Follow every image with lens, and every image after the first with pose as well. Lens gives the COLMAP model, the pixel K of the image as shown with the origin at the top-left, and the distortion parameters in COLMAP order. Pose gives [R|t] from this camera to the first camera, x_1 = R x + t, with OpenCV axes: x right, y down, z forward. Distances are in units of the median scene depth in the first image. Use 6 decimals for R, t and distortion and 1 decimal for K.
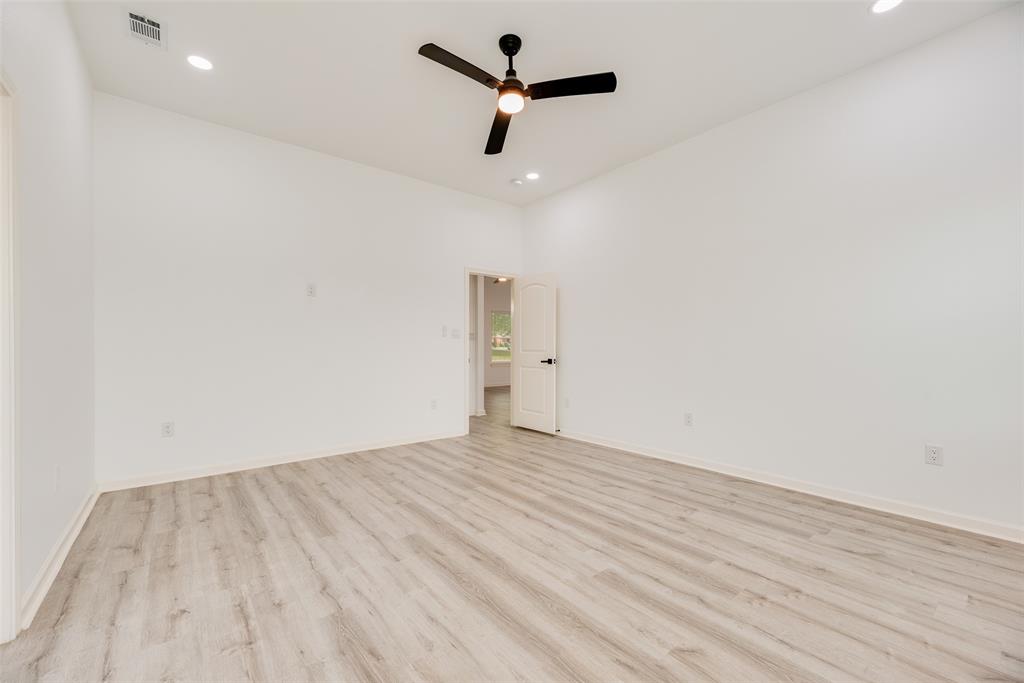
lens RADIAL K [[410.8, 0, 512.1], [0, 410.8, 346.1], [0, 0, 1]] dist [0.002644, -0.000107]
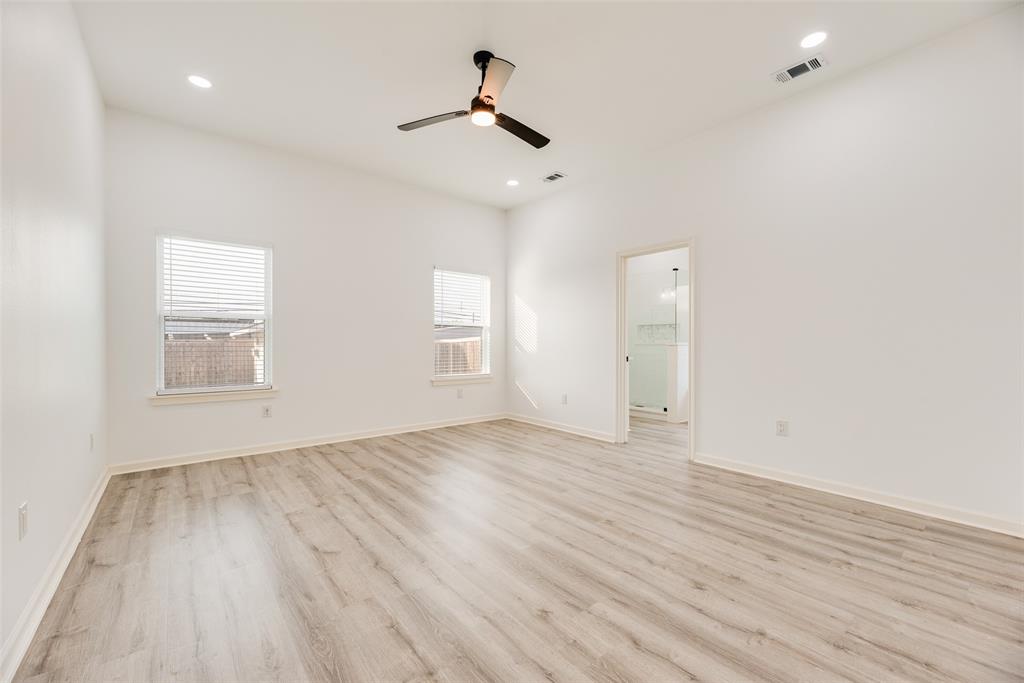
lens RADIAL K [[410.8, 0, 512.1], [0, 410.8, 346.1], [0, 0, 1]] dist [0.002644, -0.000107]
pose [[-0.999970, -0.000635, -0.007781, -0.073306], [-0.000714, 0.999948, 0.010156, 0.000252], [0.007775, 0.010161, -0.999918, 2.163297]]
